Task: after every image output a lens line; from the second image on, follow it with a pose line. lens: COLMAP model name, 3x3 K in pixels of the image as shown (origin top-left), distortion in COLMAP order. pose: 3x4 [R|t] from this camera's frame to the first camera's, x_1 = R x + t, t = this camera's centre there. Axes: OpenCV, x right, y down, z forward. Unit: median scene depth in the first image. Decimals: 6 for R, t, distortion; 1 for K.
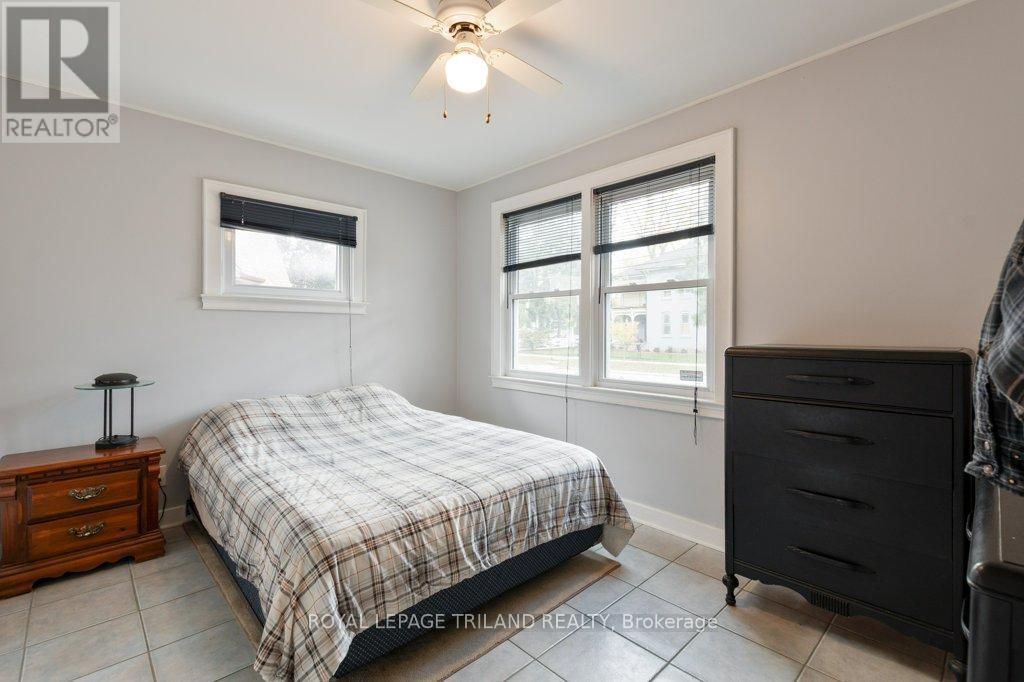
lens RADIAL K [[457.1, 0, 509.2], [0, 457.1, 332.7], [0, 0, 1]] dist [0.000601, -0.000067]
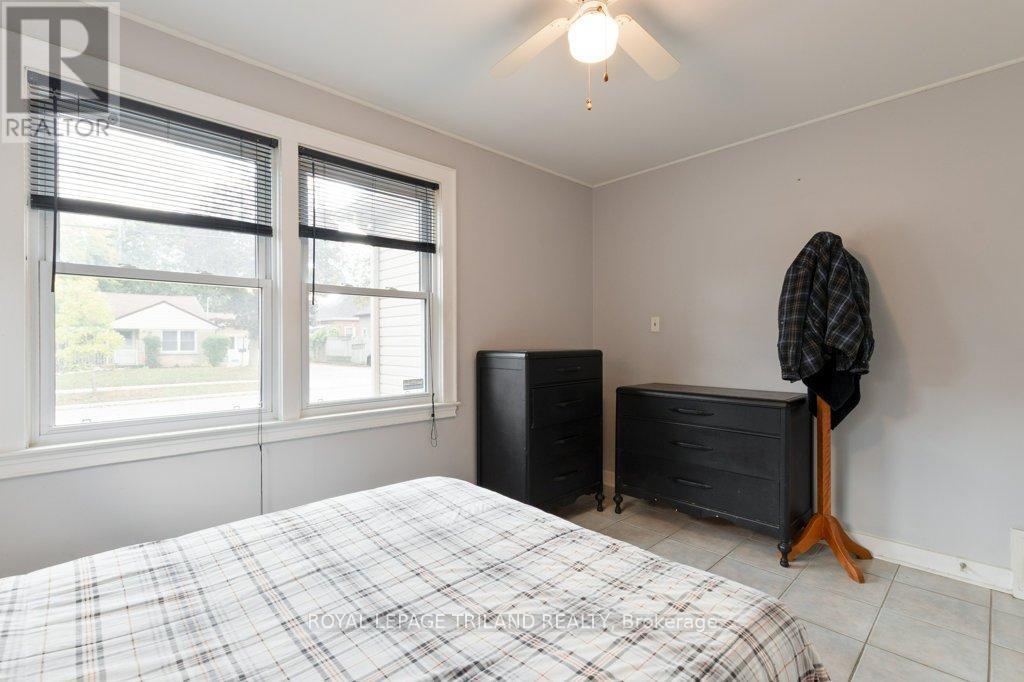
lens RADIAL K [[465.0, 0, 512.0], [0, 465.0, 341.0], [0, 0, 1]] dist [0.000516, -0.000058]
pose [[-0.008521, -0.002783, 0.999960, -0.613774], [0.008813, 0.999957, 0.002858, -0.004080], [-0.999925, 0.008837, -0.008496, 0.739786]]
